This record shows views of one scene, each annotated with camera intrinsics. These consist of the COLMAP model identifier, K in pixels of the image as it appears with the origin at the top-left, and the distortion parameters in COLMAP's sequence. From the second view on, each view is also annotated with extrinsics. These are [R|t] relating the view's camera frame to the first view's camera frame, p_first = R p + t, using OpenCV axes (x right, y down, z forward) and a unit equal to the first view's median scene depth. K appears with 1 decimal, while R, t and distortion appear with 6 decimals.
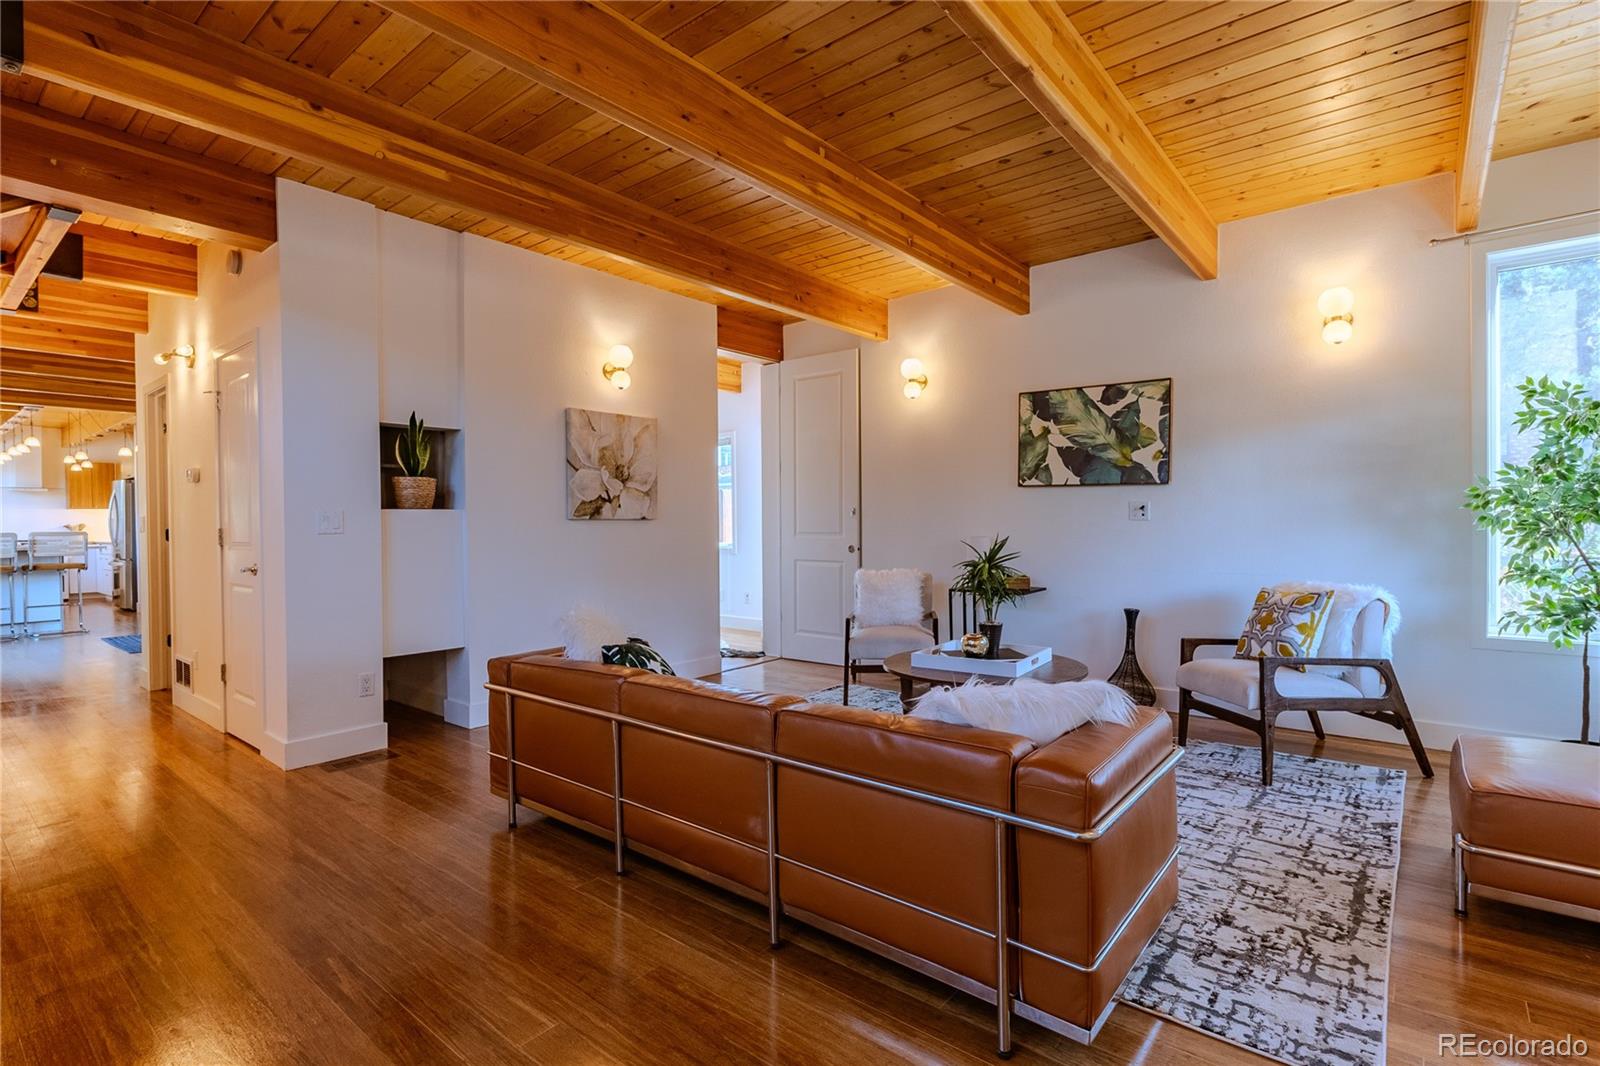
lens RADIAL K [[764.6, 0, 804.6], [0, 764.6, 531.2], [0, 0, 1]] dist [-0.000391, -0.000462]
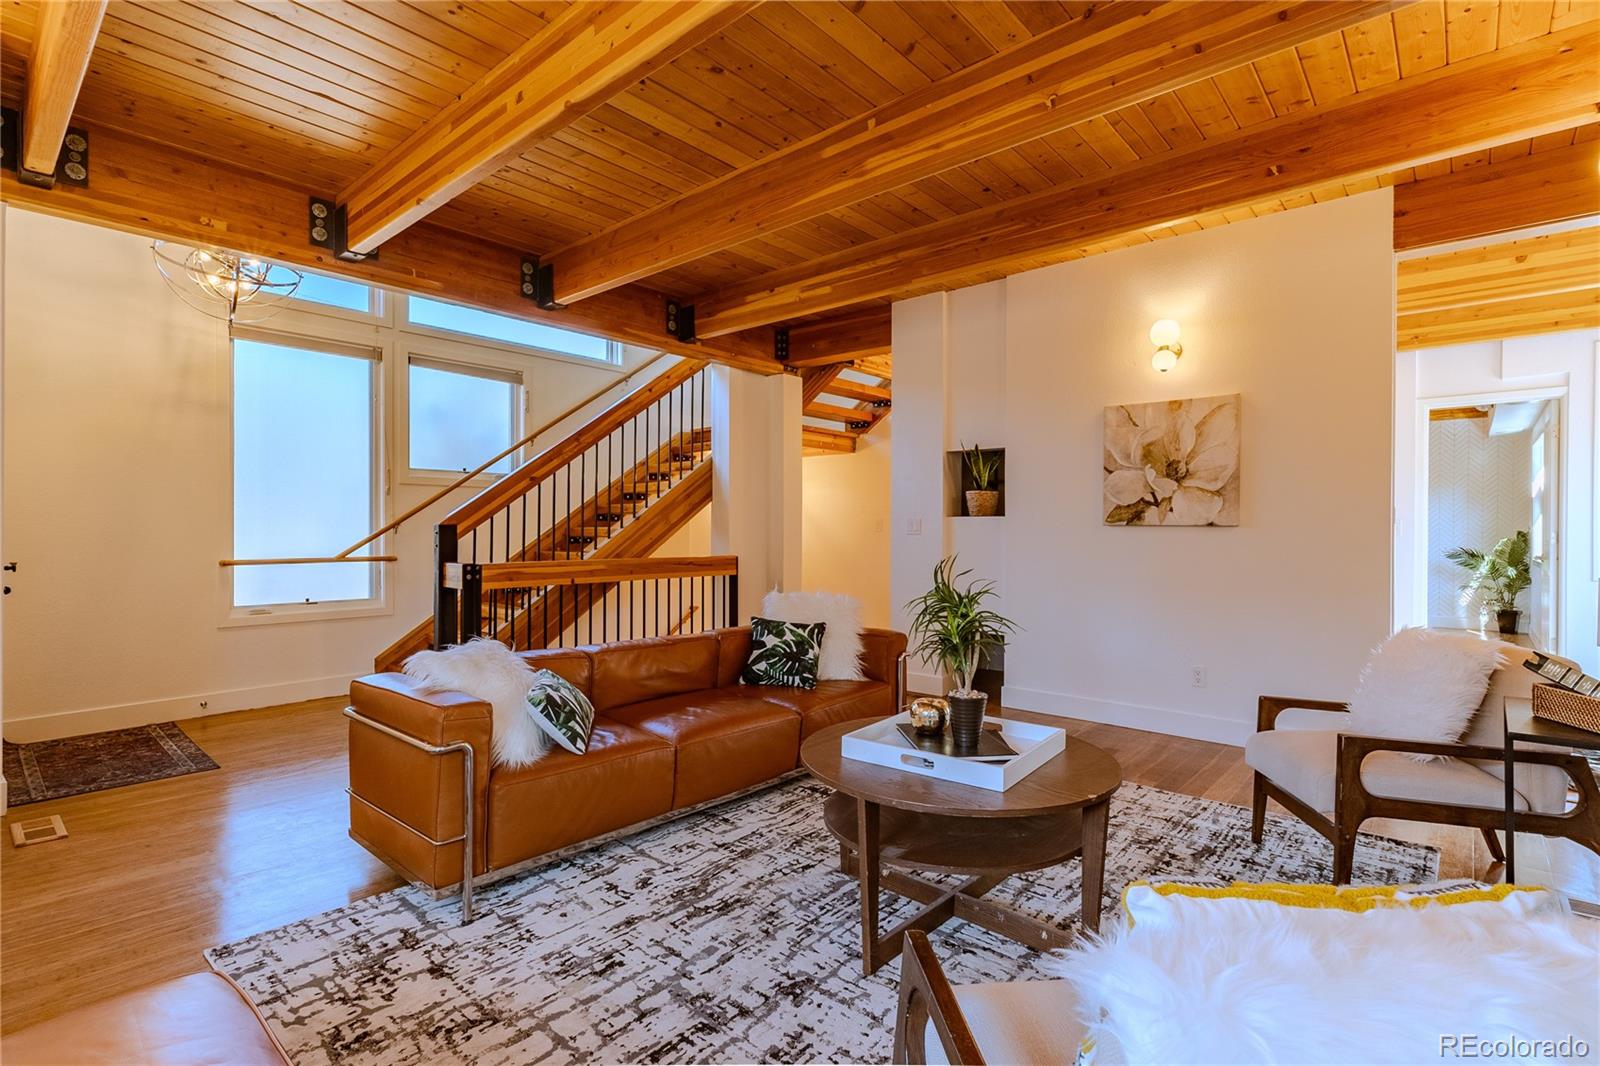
lens RADIAL K [[764.6, 0, 798.2], [0, 764.6, 530.1], [0, 0, 1]] dist [-0.000391, -0.000462]
pose [[-0.040921, 0.009914, -0.999113, 0.925171], [-0.016596, 0.999806, 0.010600, -0.018876], [0.999025, 0.017015, -0.040749, 0.940332]]
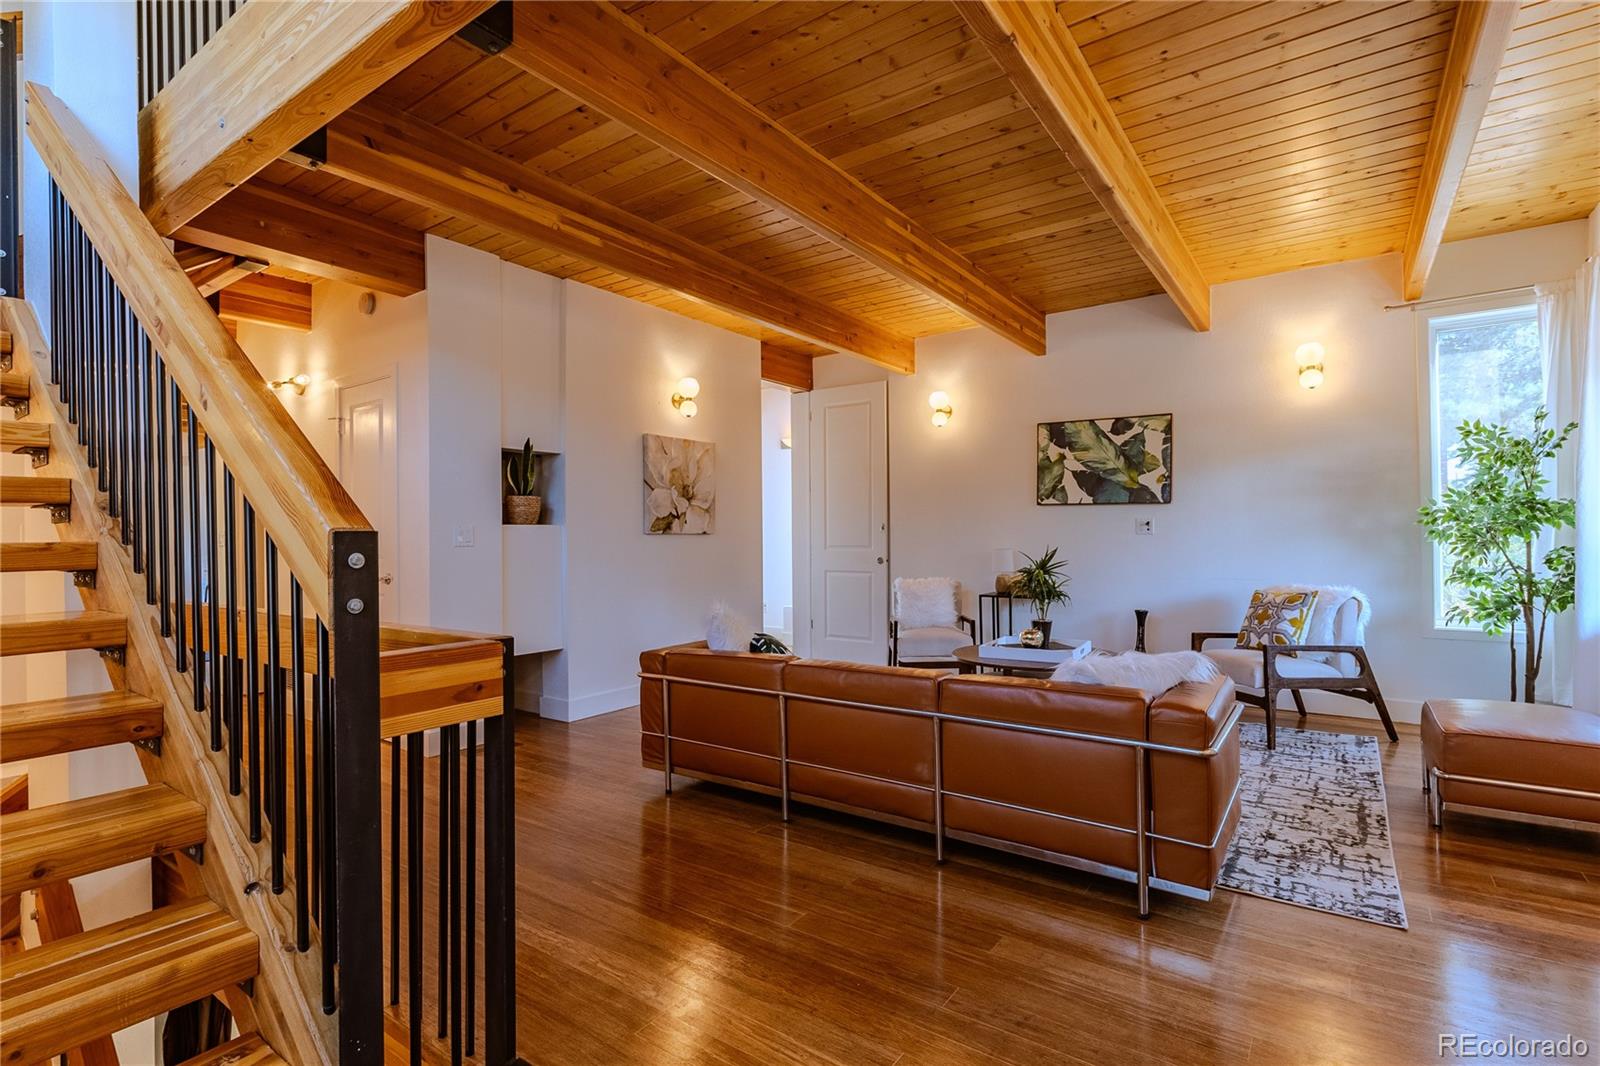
lens RADIAL K [[764.6, 0, 803.6], [0, 764.6, 530.4], [0, 0, 1]] dist [-0.000391, -0.000462]
pose [[0.997764, -0.000499, 0.066827, -0.219163], [0.001927, 0.999771, -0.021300, 0.005015], [-0.066801, 0.021381, 0.997537, -0.176143]]
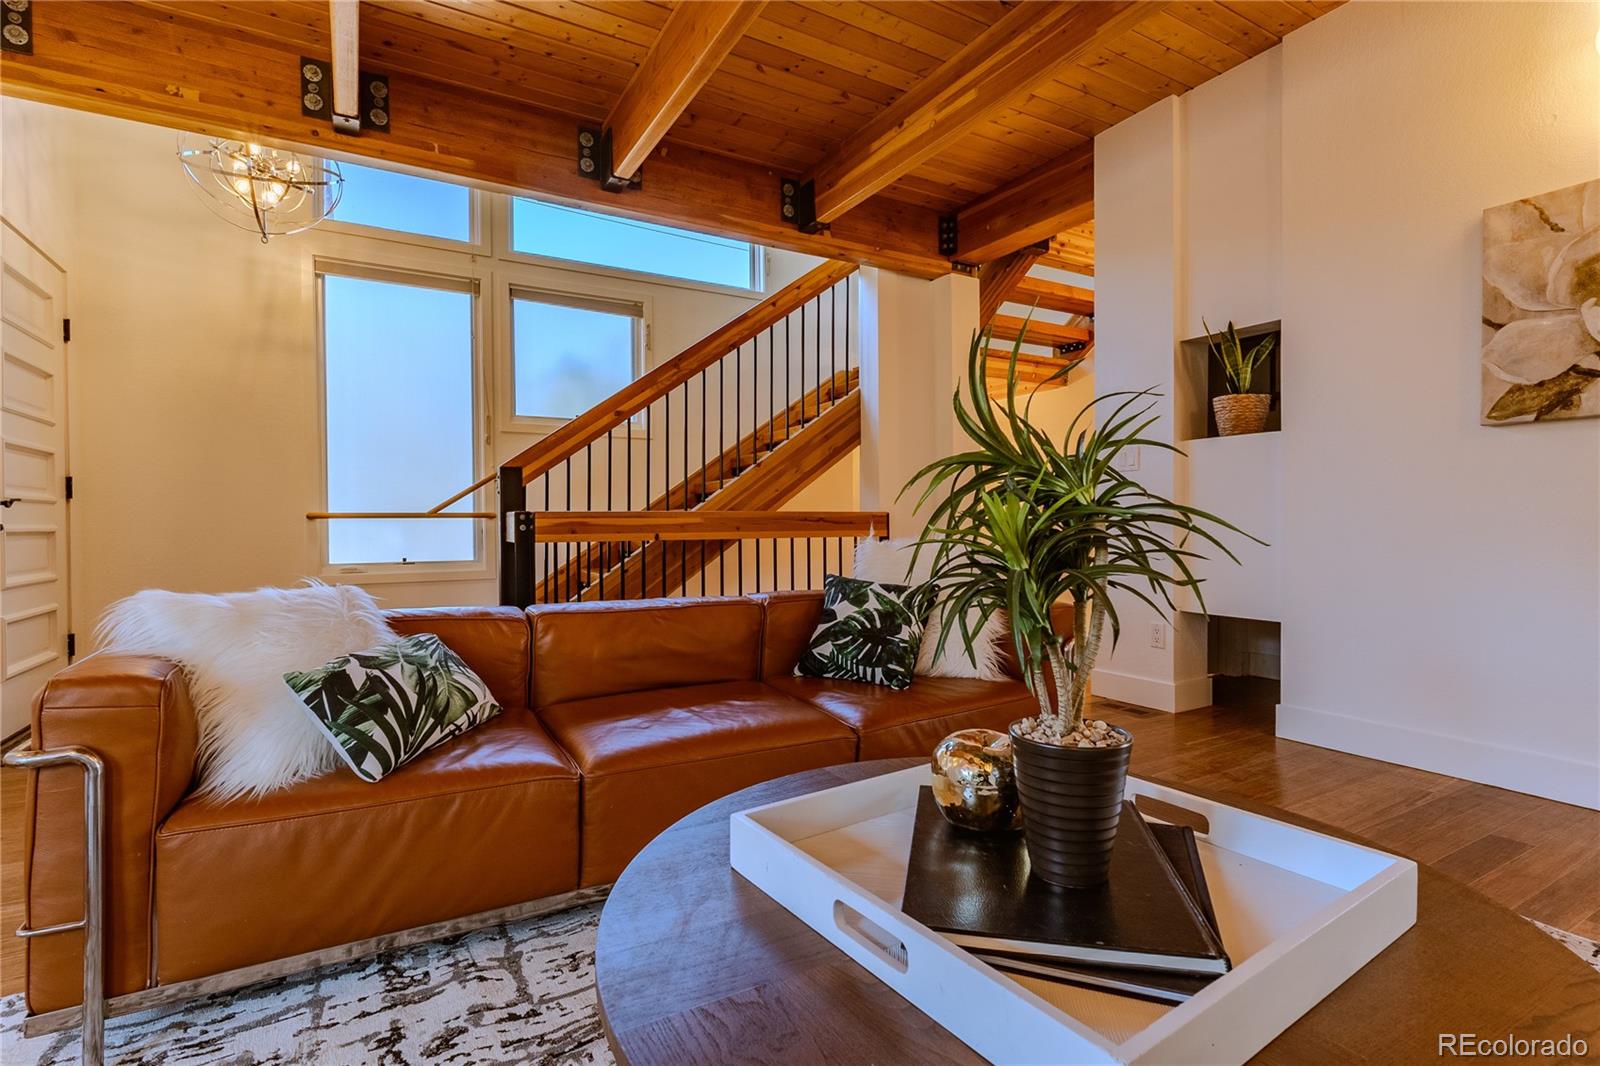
lens RADIAL K [[764.6, 0, 797.3], [0, 764.6, 527.6], [0, 0, 1]] dist [-0.000391, -0.000462]
pose [[-0.357988, 0.018235, -0.933548, 0.492538], [-0.003491, 0.999776, 0.020867, 0.063382], [0.933720, 0.010729, -0.357844, 1.067553]]
